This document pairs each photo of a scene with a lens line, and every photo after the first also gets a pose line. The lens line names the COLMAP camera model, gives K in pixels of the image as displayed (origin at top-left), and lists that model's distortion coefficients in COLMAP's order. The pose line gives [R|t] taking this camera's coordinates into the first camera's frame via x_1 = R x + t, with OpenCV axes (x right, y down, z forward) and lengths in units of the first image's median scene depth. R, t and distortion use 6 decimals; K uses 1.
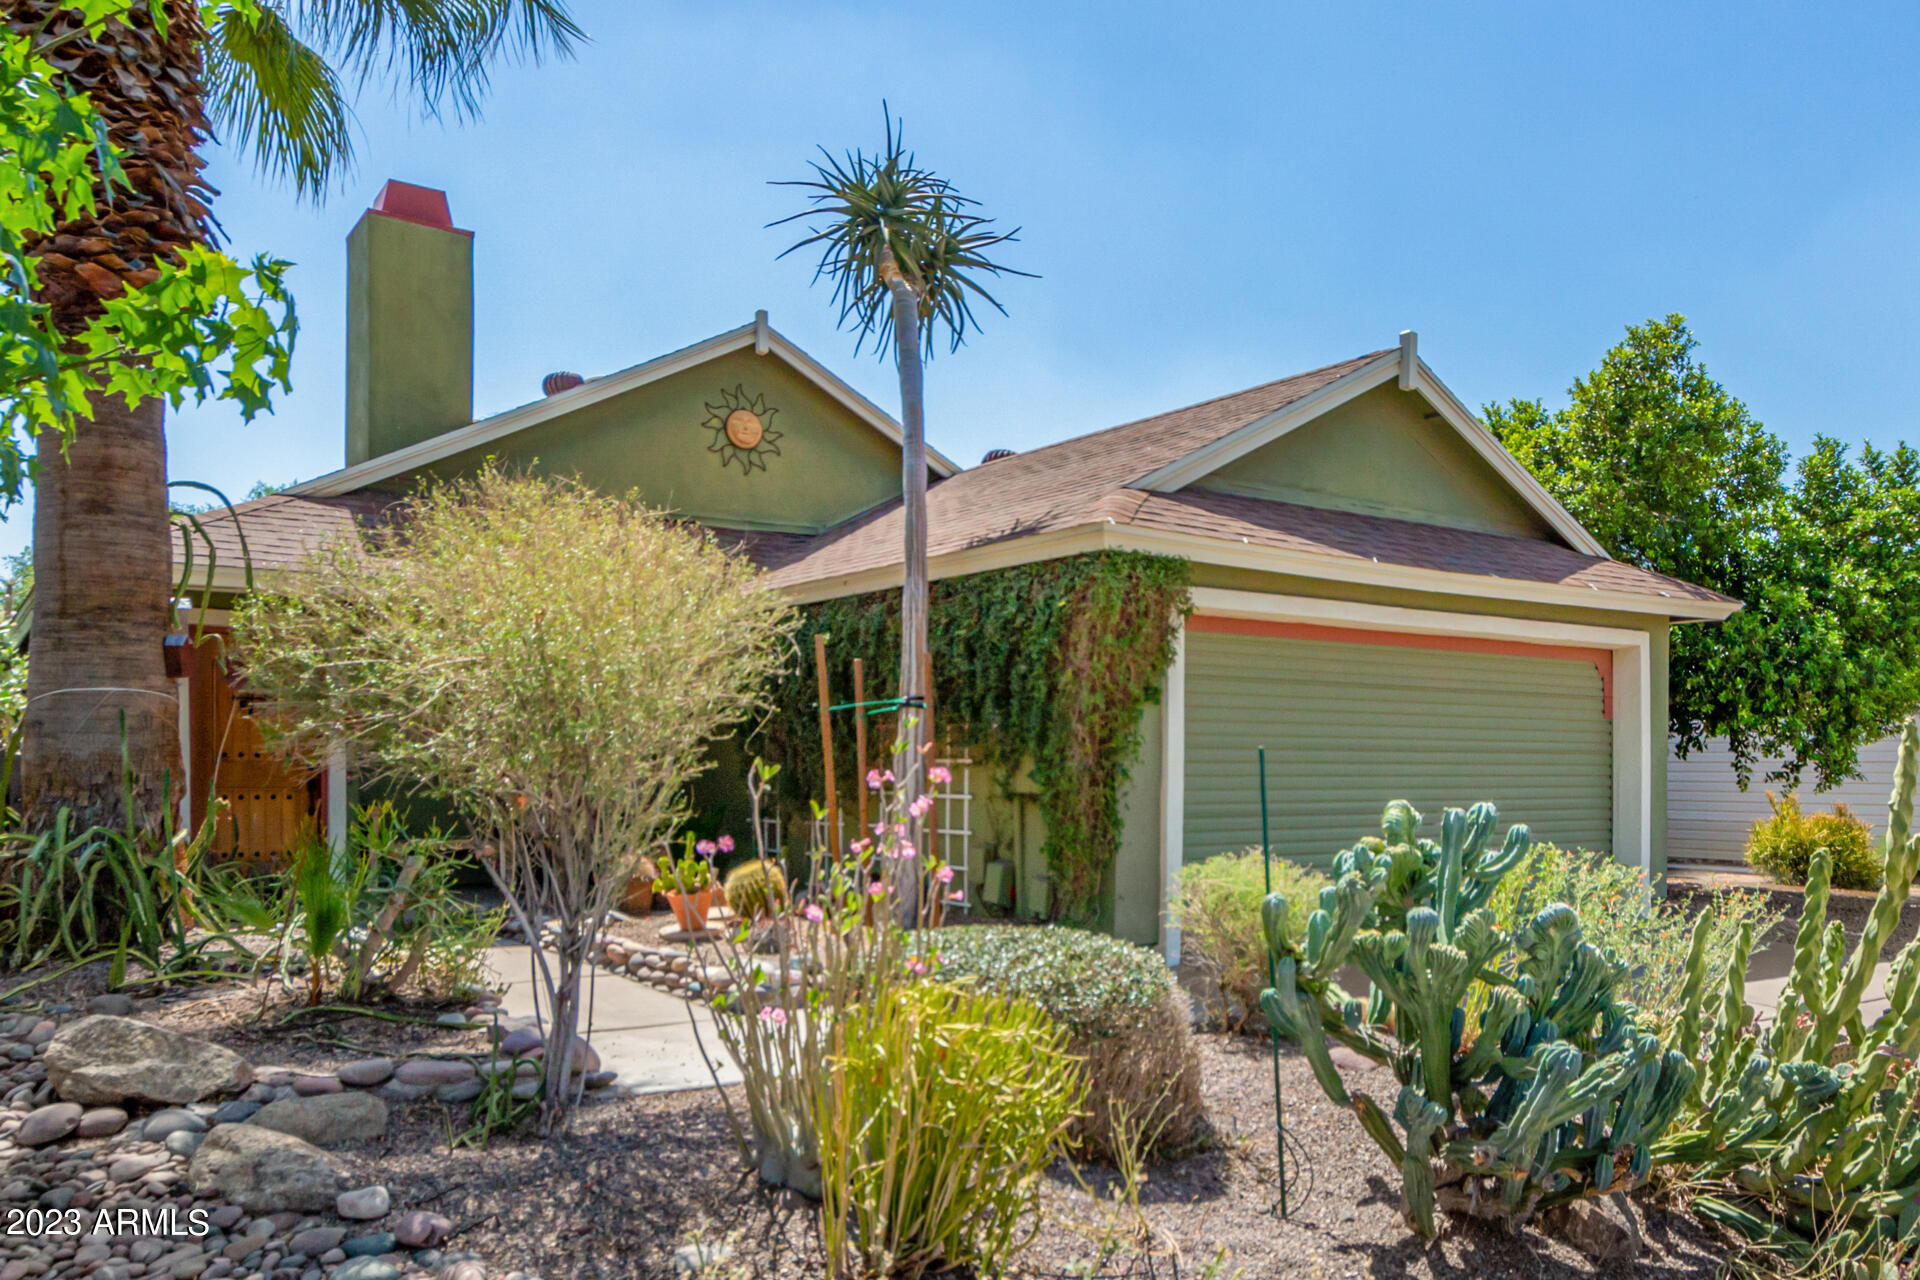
lens RADIAL K [[917.1, 0, 954.0], [0, 917.1, 637.2], [0, 0, 1]] dist [0.012401, -0.000219]
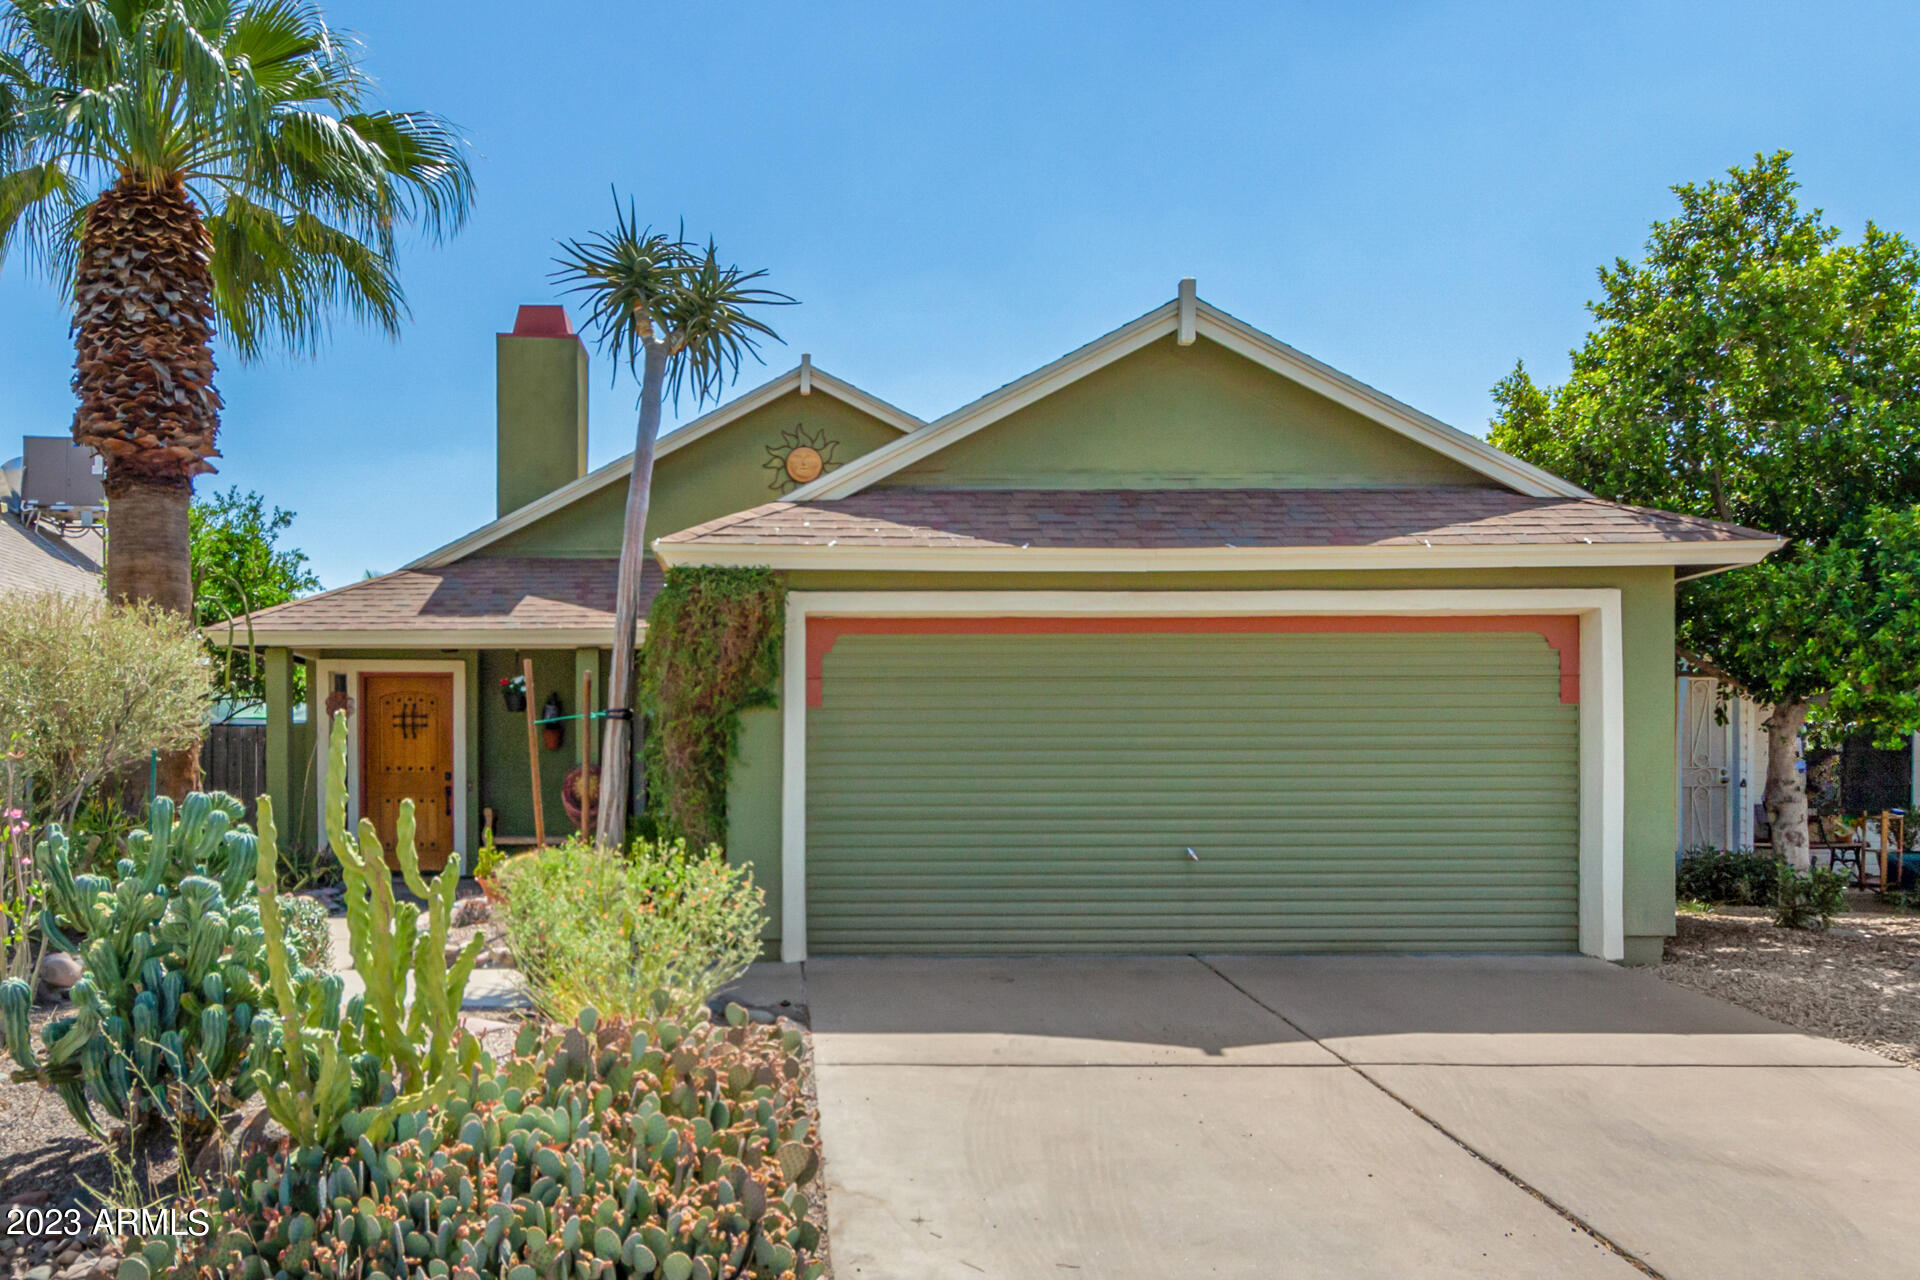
lens RADIAL K [[943.0, 0, 960.0], [0, 943.0, 640.0], [0, 0, 1]] dist [0.014024, 0.000108]
pose [[0.922794, -0.062949, -0.380116, 0.532870], [0.060338, 0.998001, -0.018793, 0.017865], [0.380539, -0.005593, 0.924748, 0.062553]]
